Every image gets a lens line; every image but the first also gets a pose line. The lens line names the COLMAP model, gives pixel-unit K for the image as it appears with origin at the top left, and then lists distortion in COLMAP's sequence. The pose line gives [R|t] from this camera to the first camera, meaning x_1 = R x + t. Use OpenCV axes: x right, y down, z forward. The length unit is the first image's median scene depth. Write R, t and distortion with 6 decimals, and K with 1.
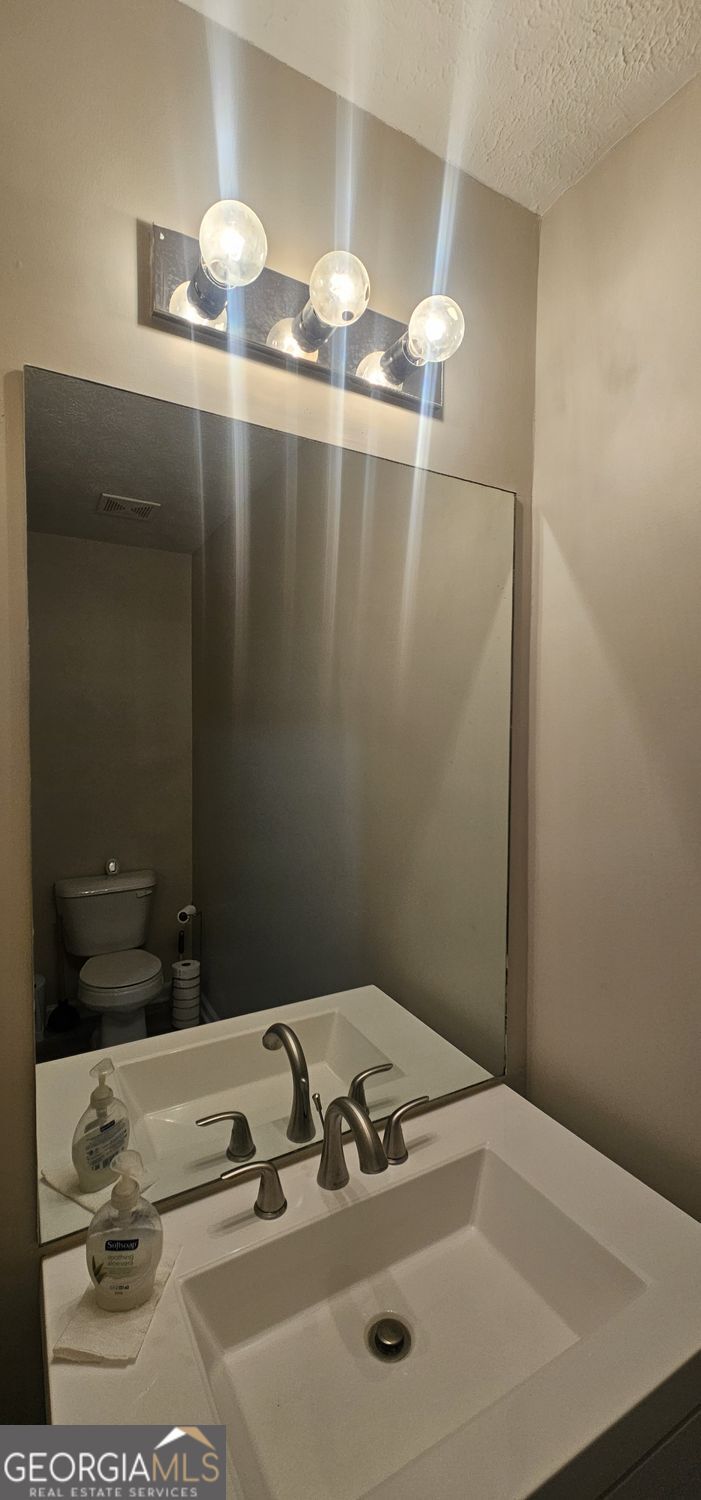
lens RADIAL K [[611.6, 0, 350.5], [0, 611.6, 750.0], [0, 0, 1]] dist [-0.000984, -0.000211]
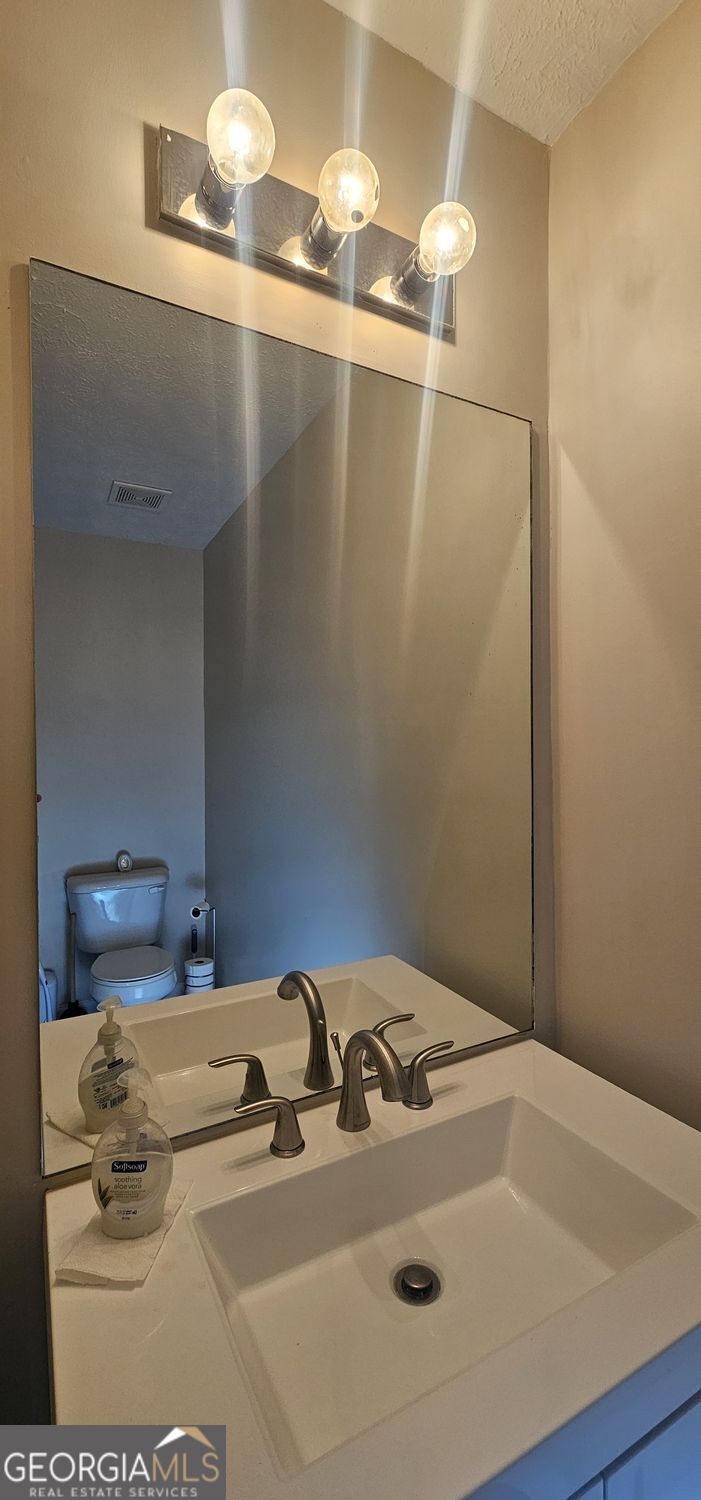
lens RADIAL K [[615.9, 0, 350.5], [0, 615.9, 750.0], [0, 0, 1]] dist [-0.000343, -0.000297]
pose [[0.999697, -0.013471, -0.020617, -0.006192], [0.012788, 0.999376, -0.032912, 0.166288], [0.021047, 0.032638, 0.999246, 0.035522]]
